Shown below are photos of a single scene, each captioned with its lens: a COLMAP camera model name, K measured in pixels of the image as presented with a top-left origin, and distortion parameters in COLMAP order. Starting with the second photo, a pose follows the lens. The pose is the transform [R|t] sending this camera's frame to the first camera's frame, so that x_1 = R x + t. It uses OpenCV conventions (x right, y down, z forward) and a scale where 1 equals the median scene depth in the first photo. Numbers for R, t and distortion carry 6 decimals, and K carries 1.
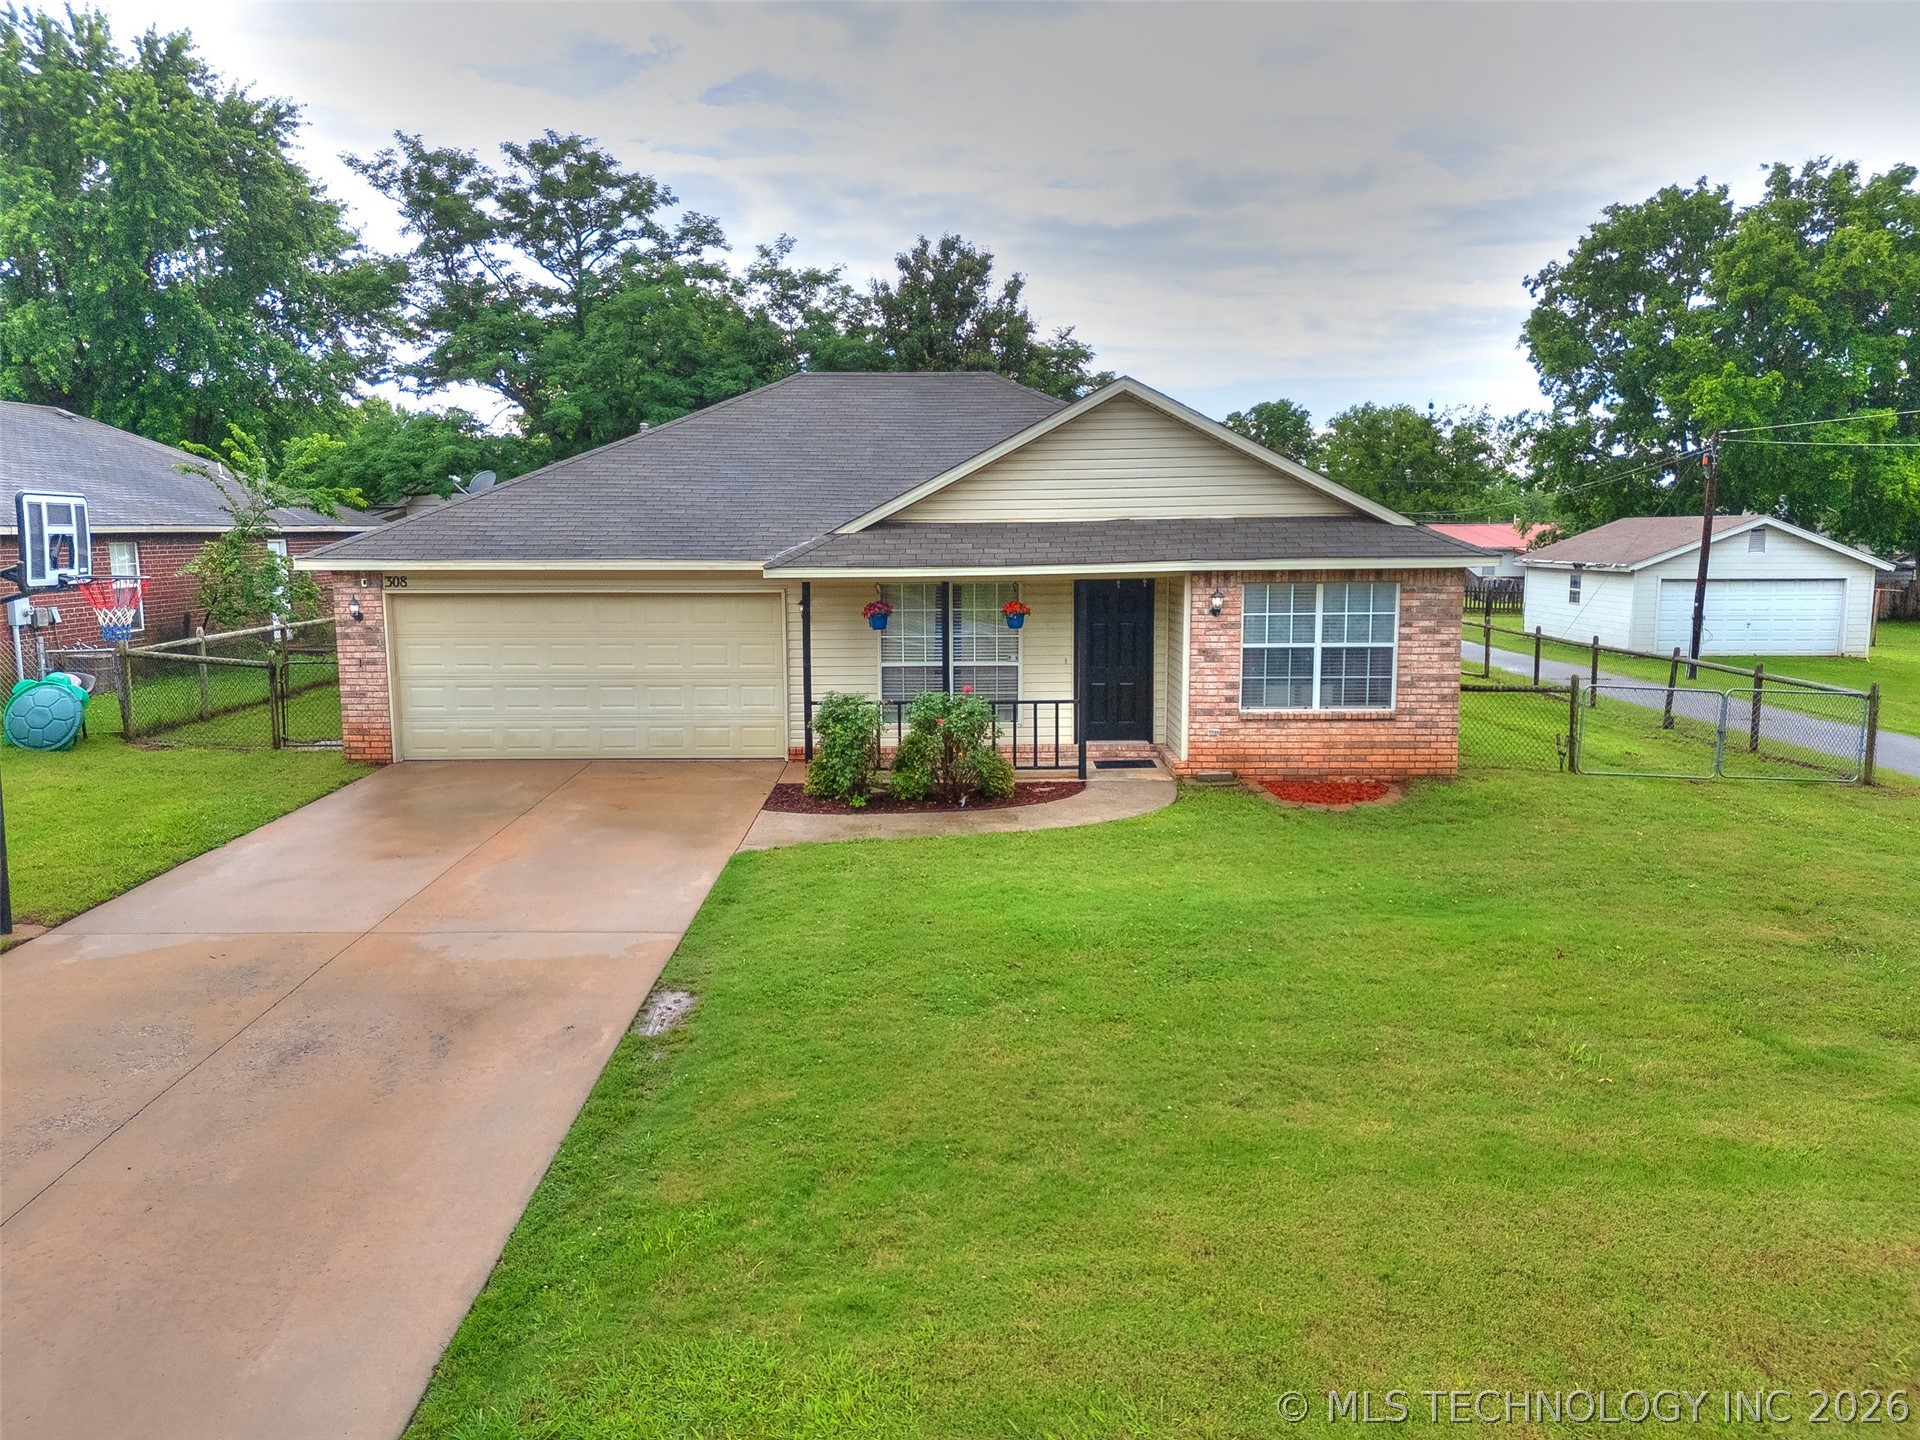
lens RADIAL K [[1442.5, 0, 960.0], [0, 1442.5, 720.0], [0, 0, 1]] dist [0.077608, -0.076038]
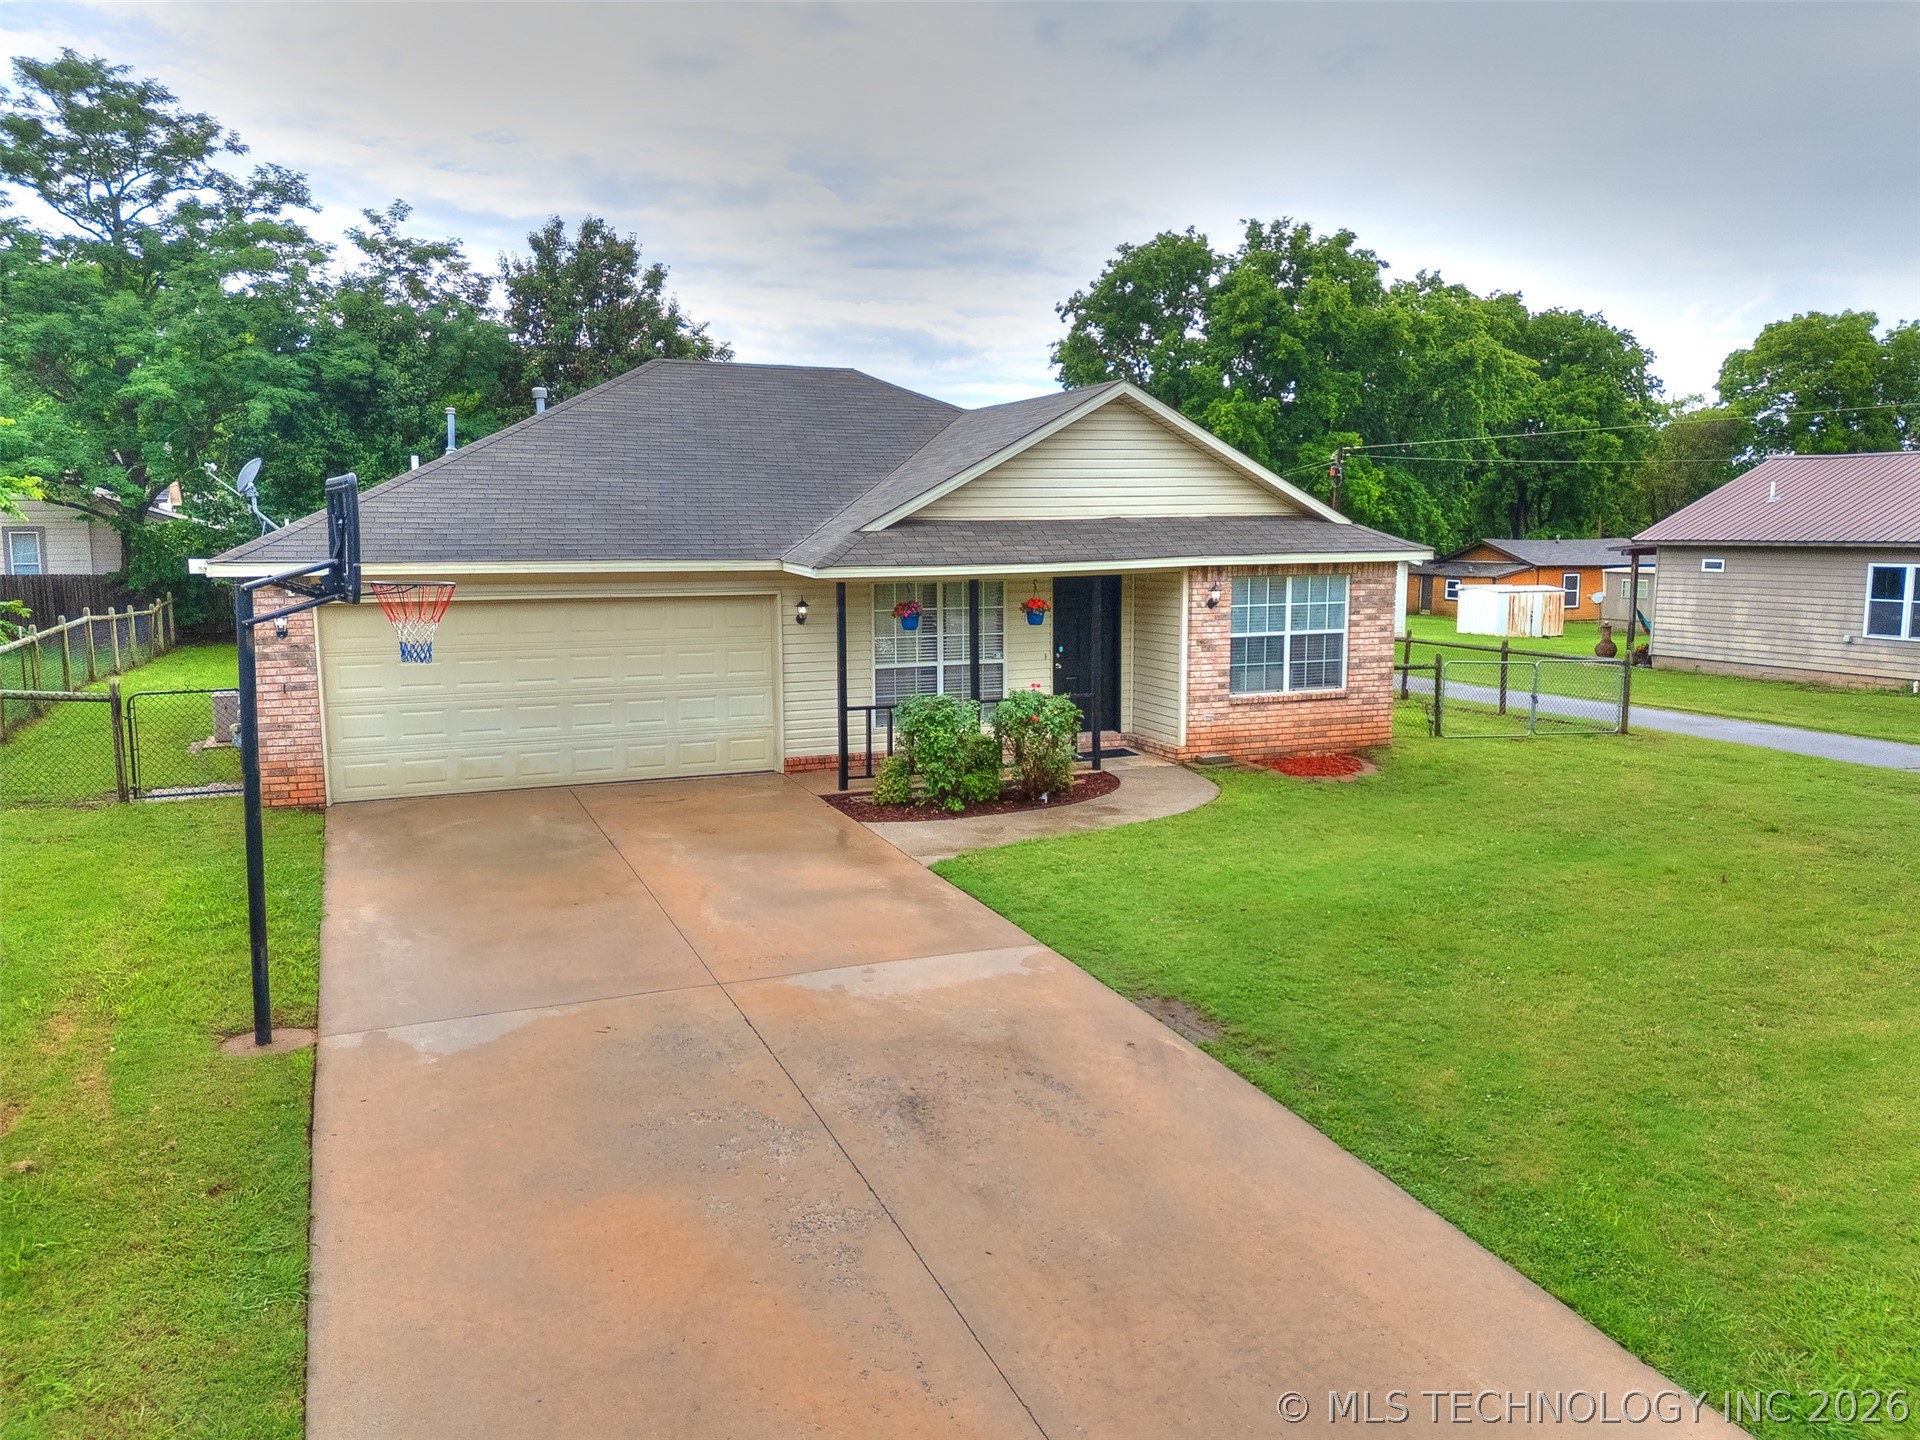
lens RADIAL K [[1442.5, 0, 960.0], [0, 1442.5, 720.0], [0, 0, 1]] dist [0.077608, -0.076038]
pose [[0.916960, -0.052209, 0.395549, -0.411094], [0.053327, 0.998544, 0.008176, -0.008196], [-0.395400, 0.013596, 0.918408, 0.094814]]
